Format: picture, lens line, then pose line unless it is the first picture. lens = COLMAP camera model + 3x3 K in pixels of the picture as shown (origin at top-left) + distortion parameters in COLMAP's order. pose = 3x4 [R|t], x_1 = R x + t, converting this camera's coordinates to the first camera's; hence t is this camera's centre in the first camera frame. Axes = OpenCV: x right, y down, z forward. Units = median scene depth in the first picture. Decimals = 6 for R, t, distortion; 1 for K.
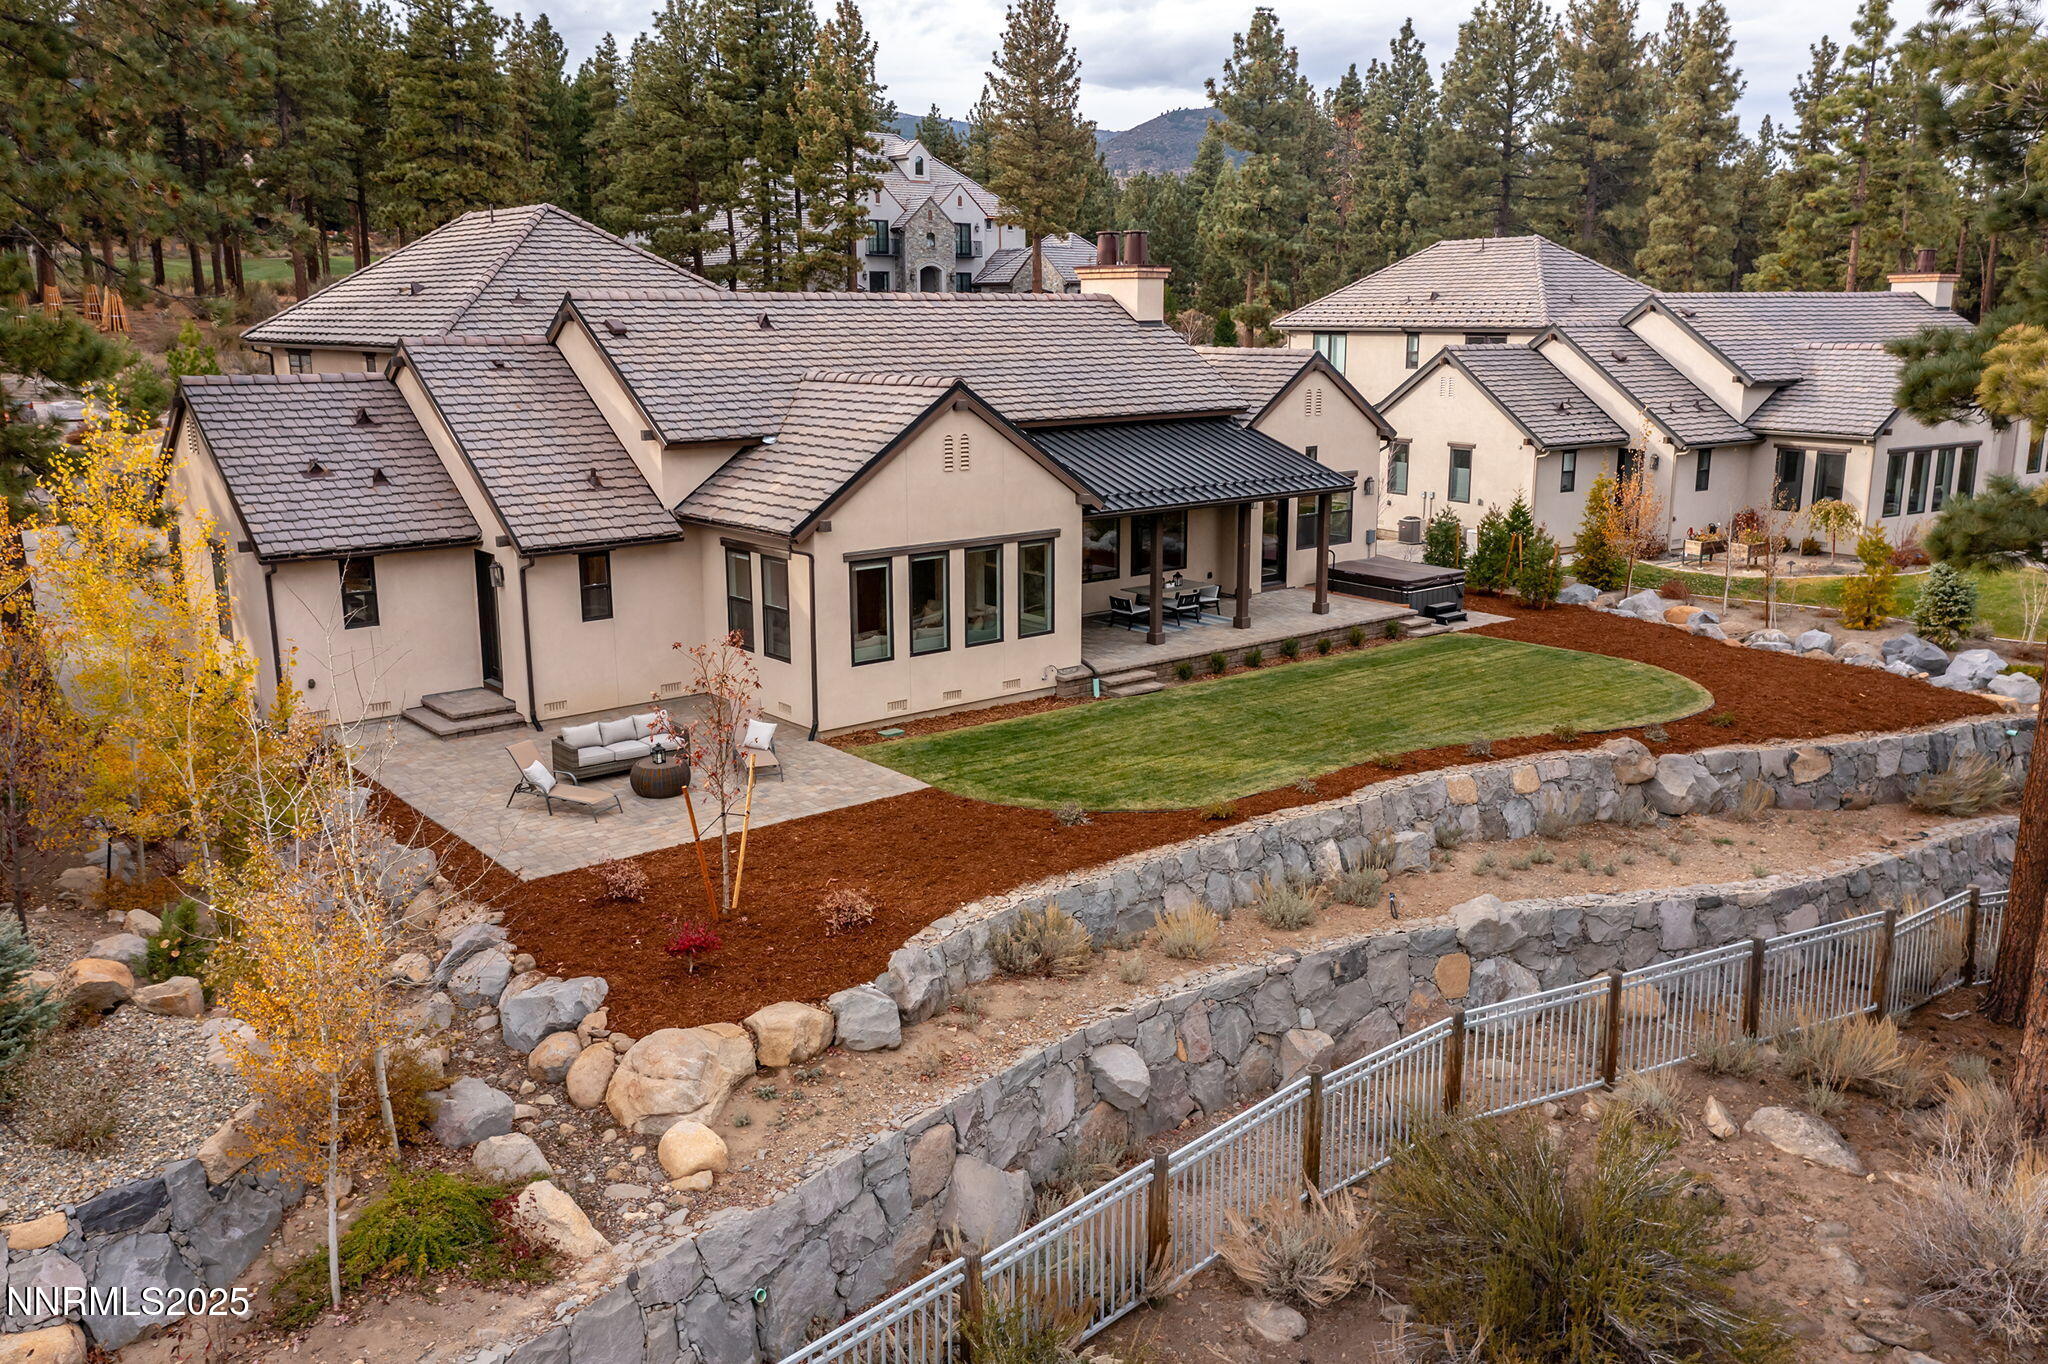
lens RADIAL K [[1601.7, 0, 1021.8], [0, 1601.7, 676.8], [0, 0, 1]] dist [0.011069, 0.002824]
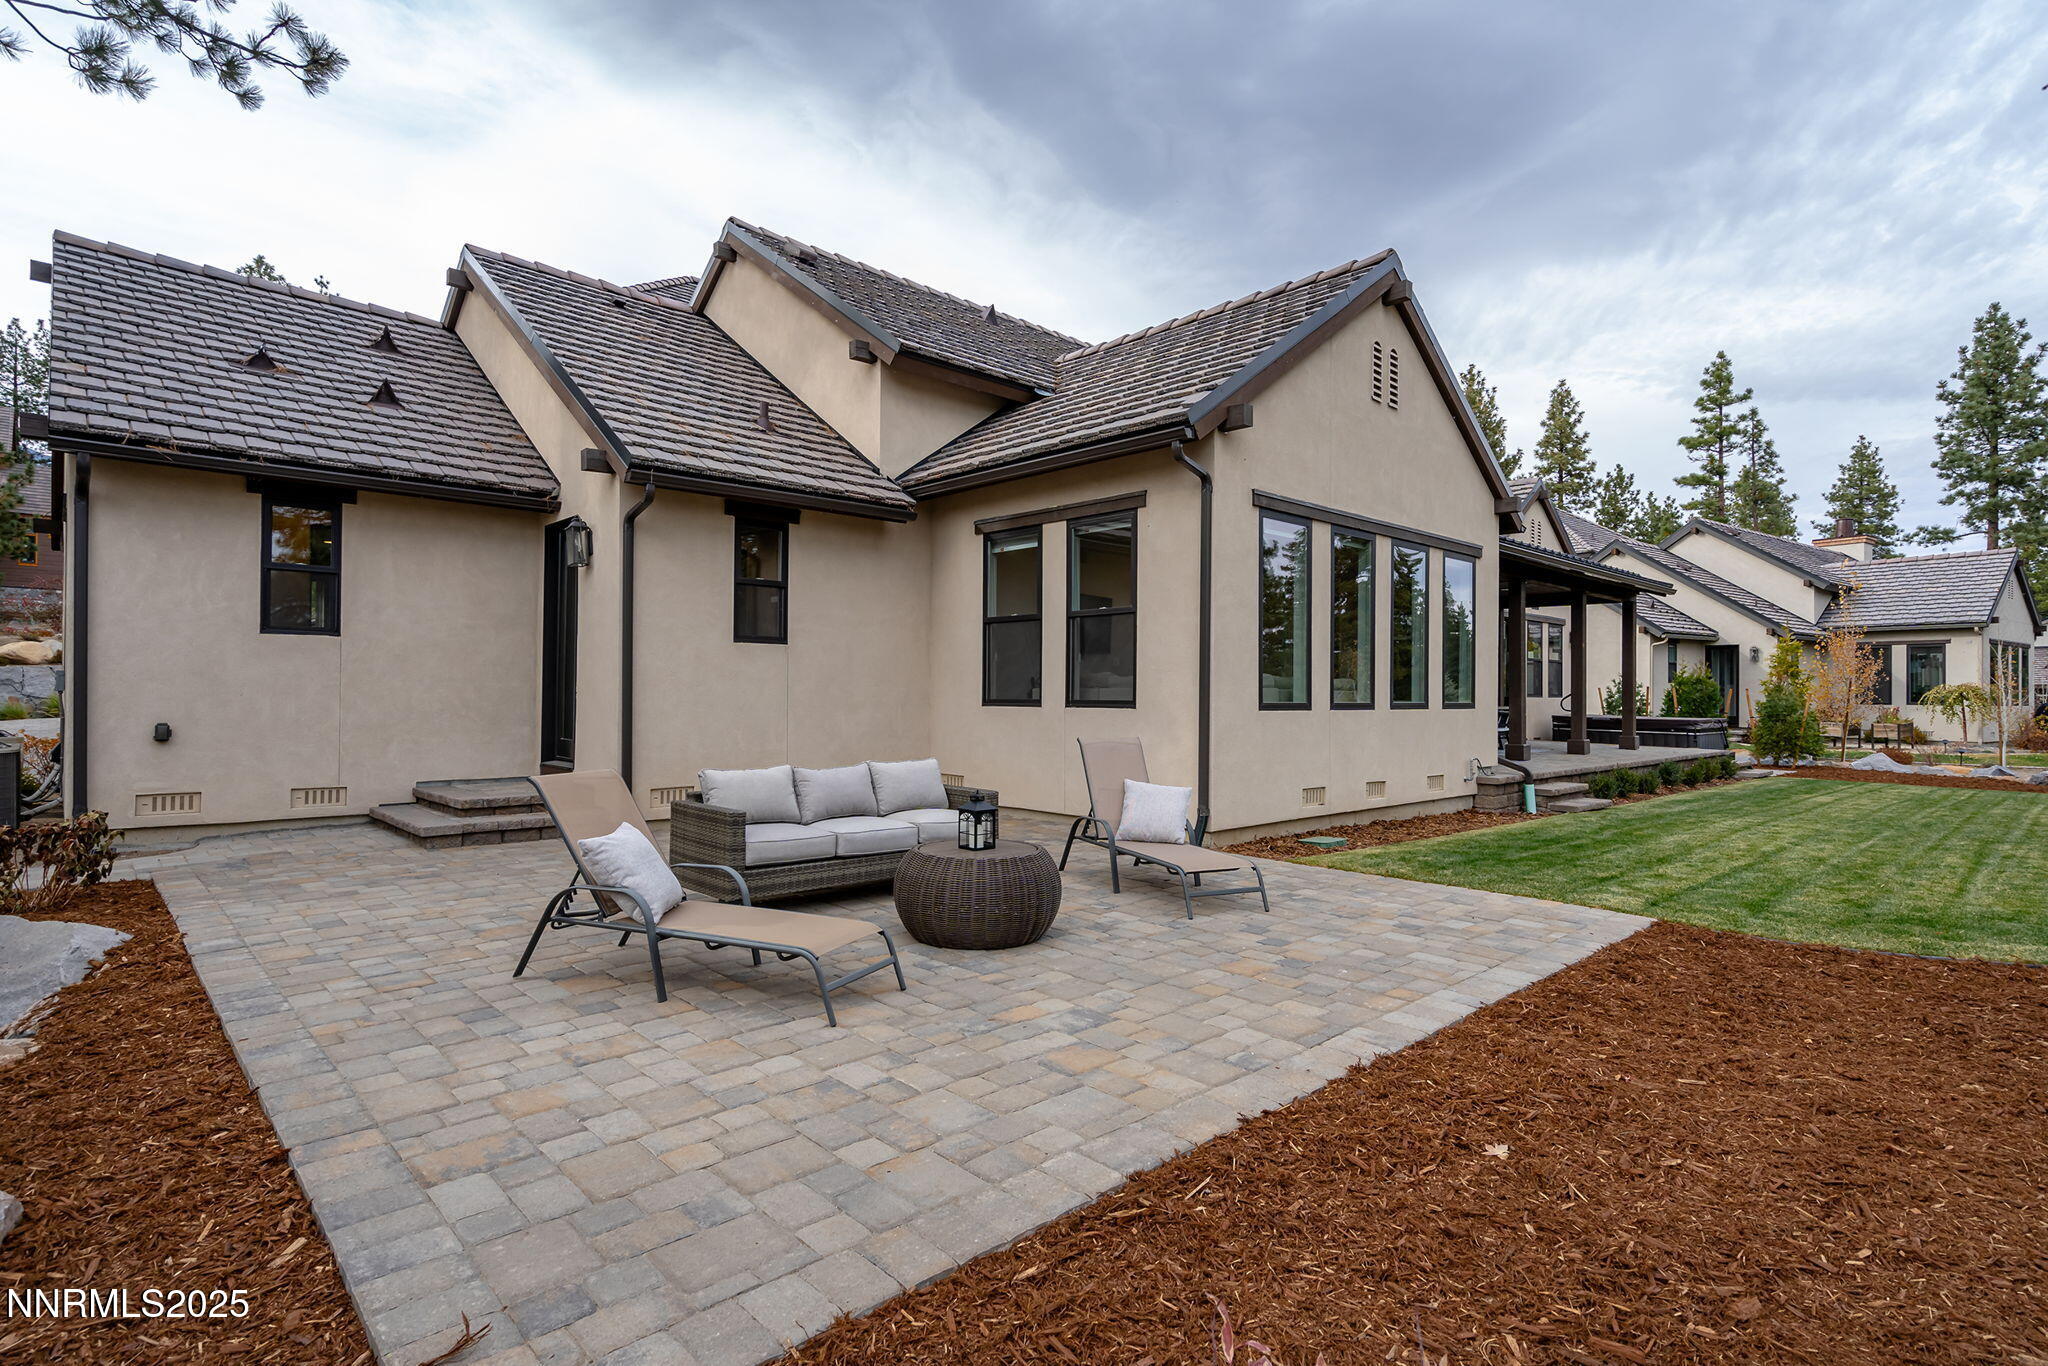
lens RADIAL K [[1015.4, 0, 1027.9], [0, 1015.4, 696.5], [0, 0, 1]] dist [0.002628, -0.000661]
pose [[0.997359, 0.013283, 0.071399, -0.199964], [0.002829, 0.975281, -0.220951, 0.060875], [-0.072569, 0.220569, 0.972668, 0.665472]]
